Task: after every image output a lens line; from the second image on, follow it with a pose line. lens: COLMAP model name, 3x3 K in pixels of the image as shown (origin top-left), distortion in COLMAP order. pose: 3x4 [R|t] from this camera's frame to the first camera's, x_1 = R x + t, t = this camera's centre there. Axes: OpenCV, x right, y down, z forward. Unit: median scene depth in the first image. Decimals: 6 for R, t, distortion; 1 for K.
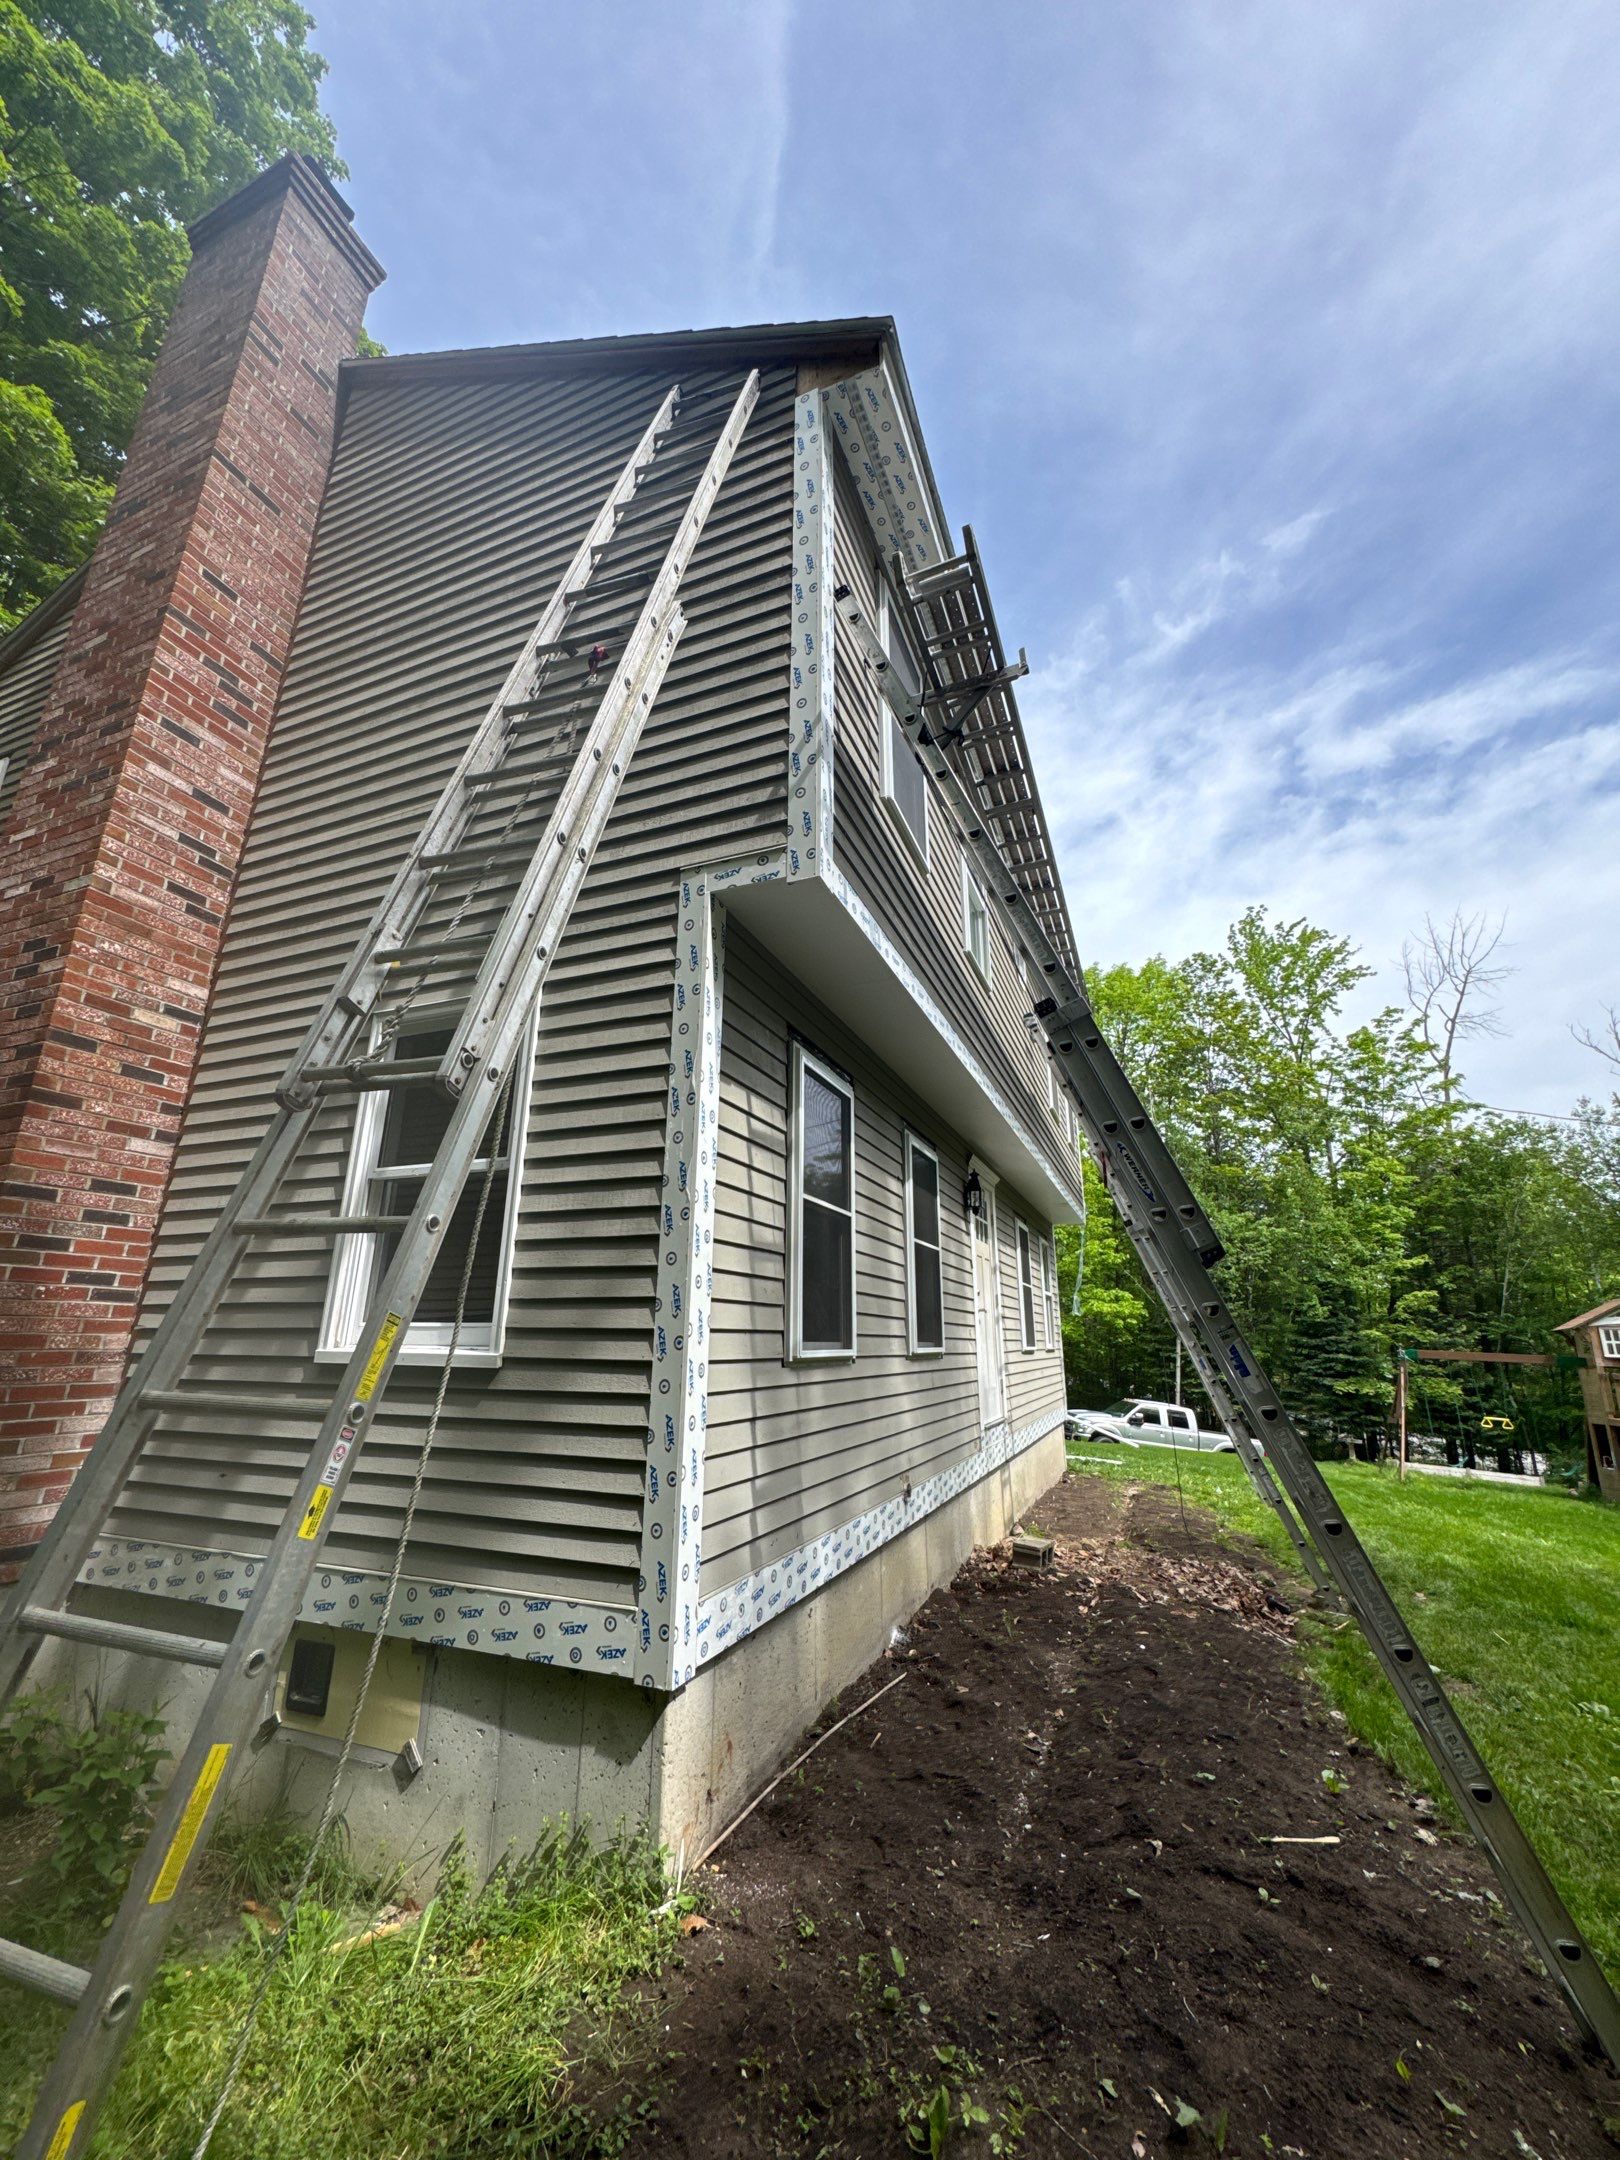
lens RADIAL K [[861.8, 0, 811.3], [0, 861.8, 1076.3], [0, 0, 1]] dist [-0.001384, 0.000104]
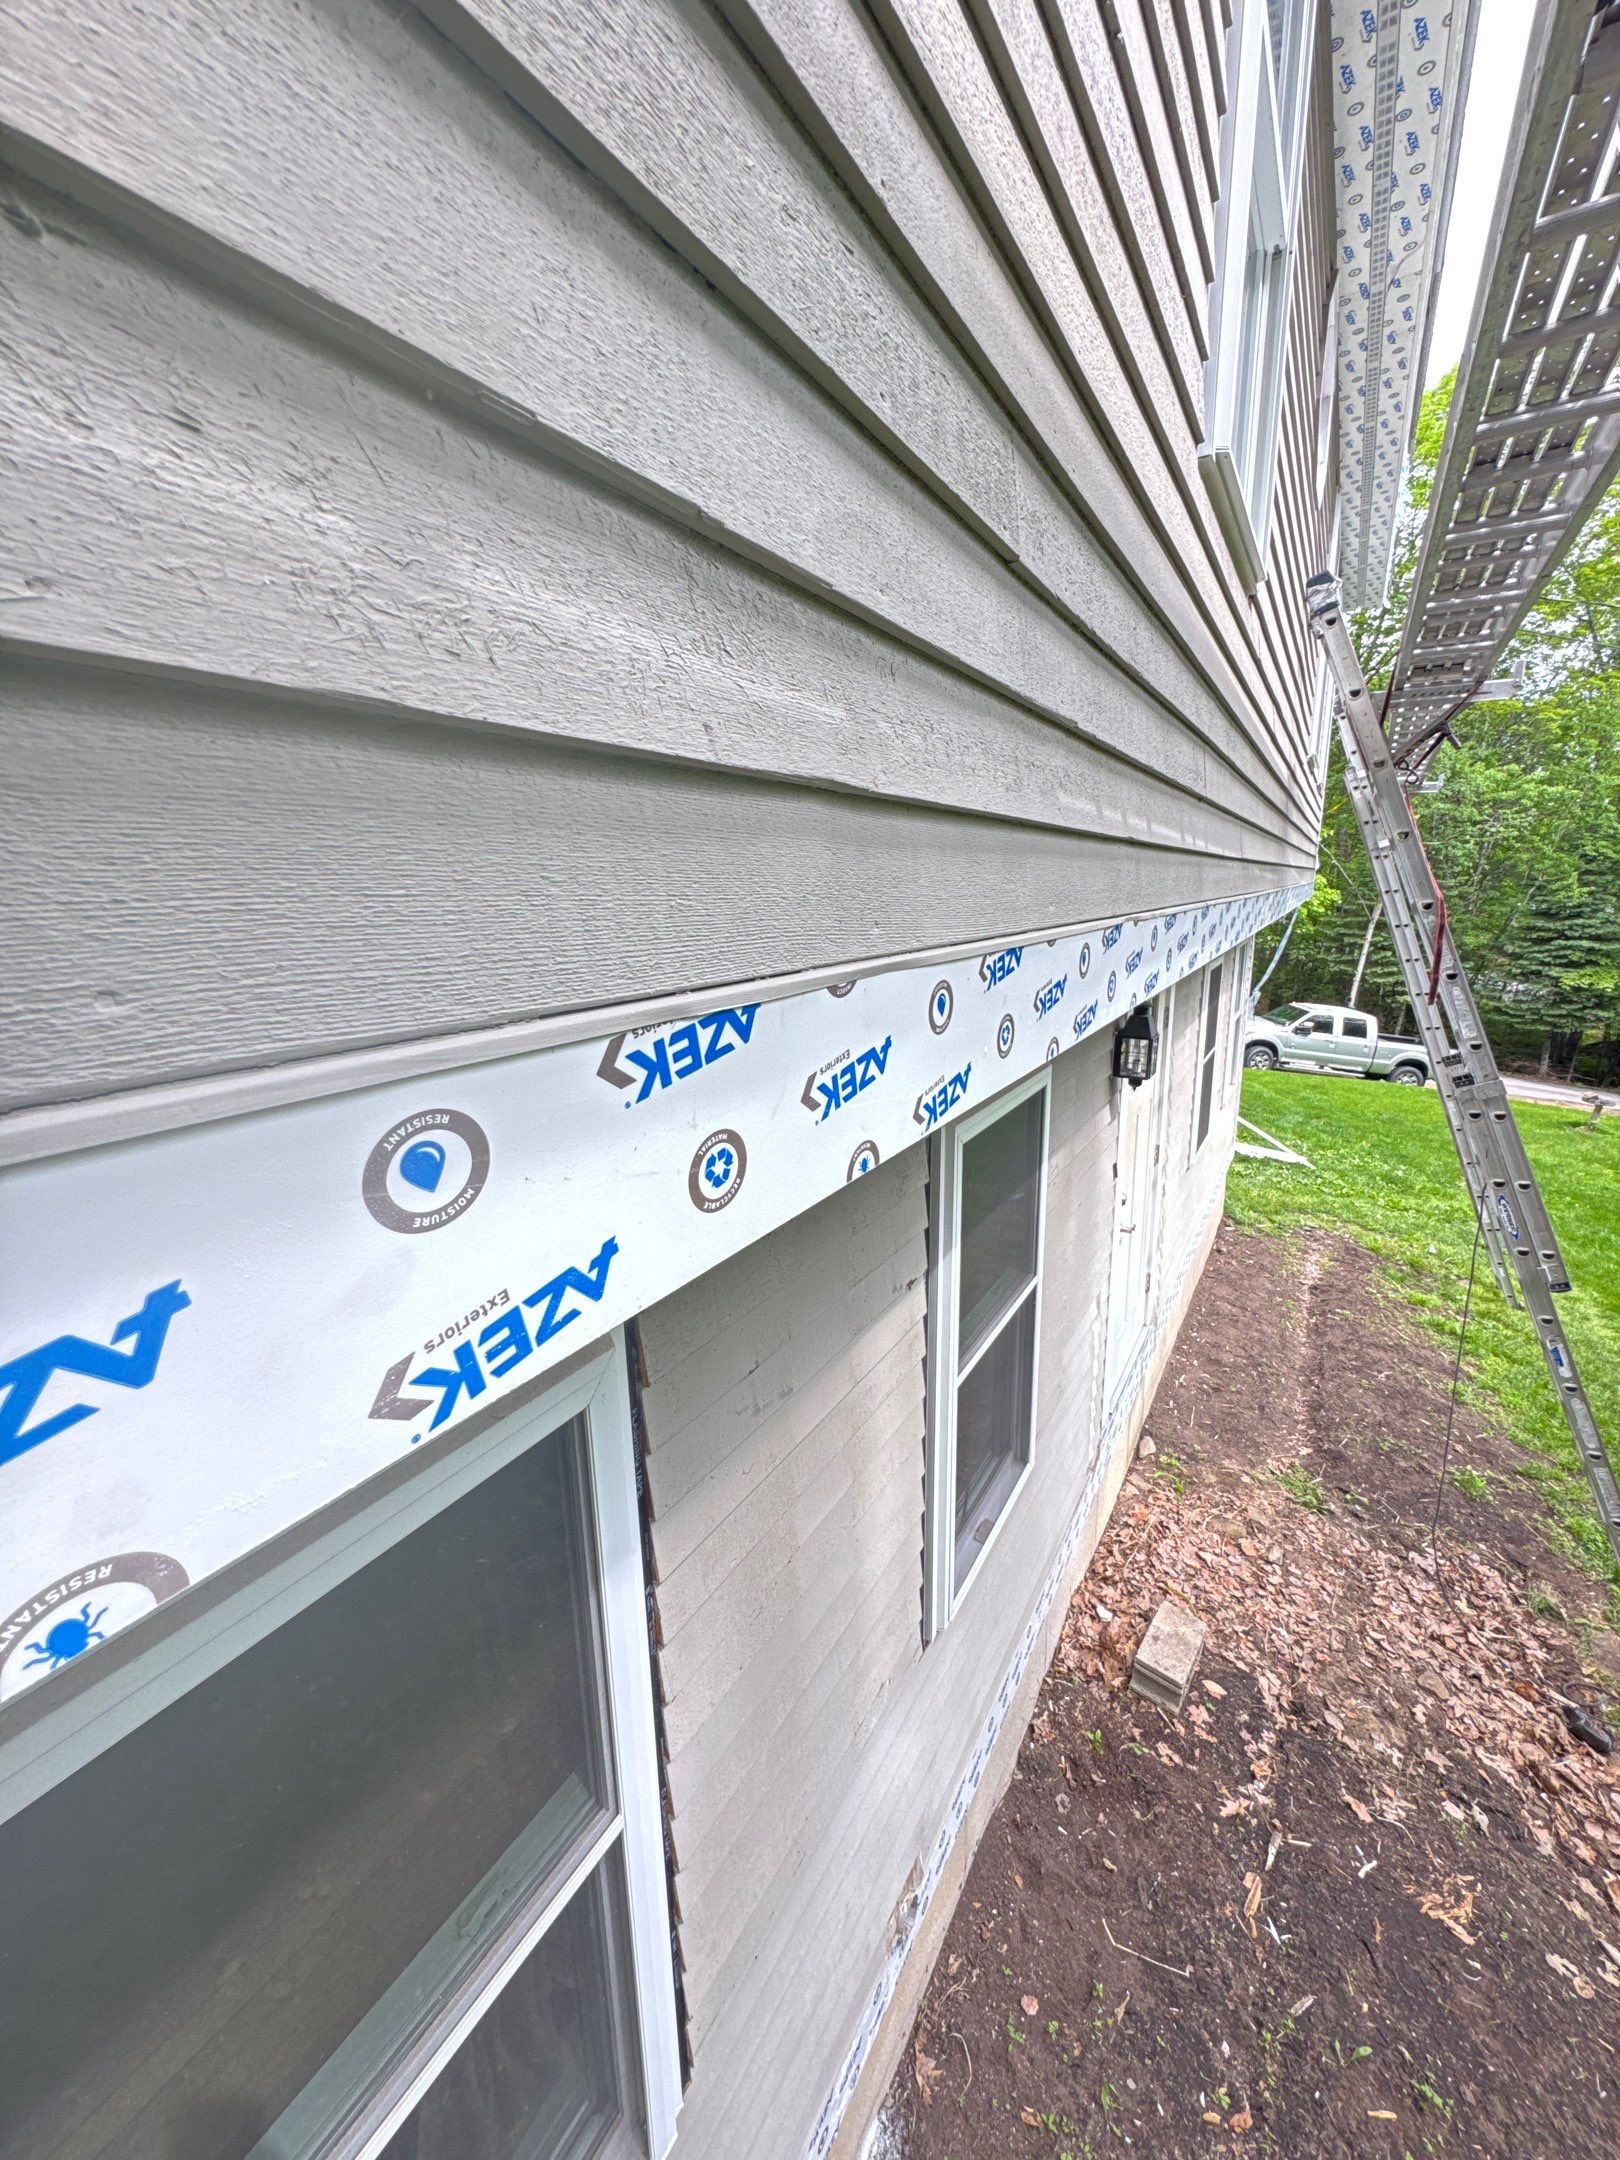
lens RADIAL K [[861.8, 0, 811.3], [0, 861.8, 1076.3], [0, 0, 1]] dist [-0.001384, 0.000104]
pose [[0.986846, 0.010285, -0.161335, 0.023832], [0.071203, 0.868311, 0.490883, -0.026226], [0.145138, -0.495913, 0.856157, 0.150194]]
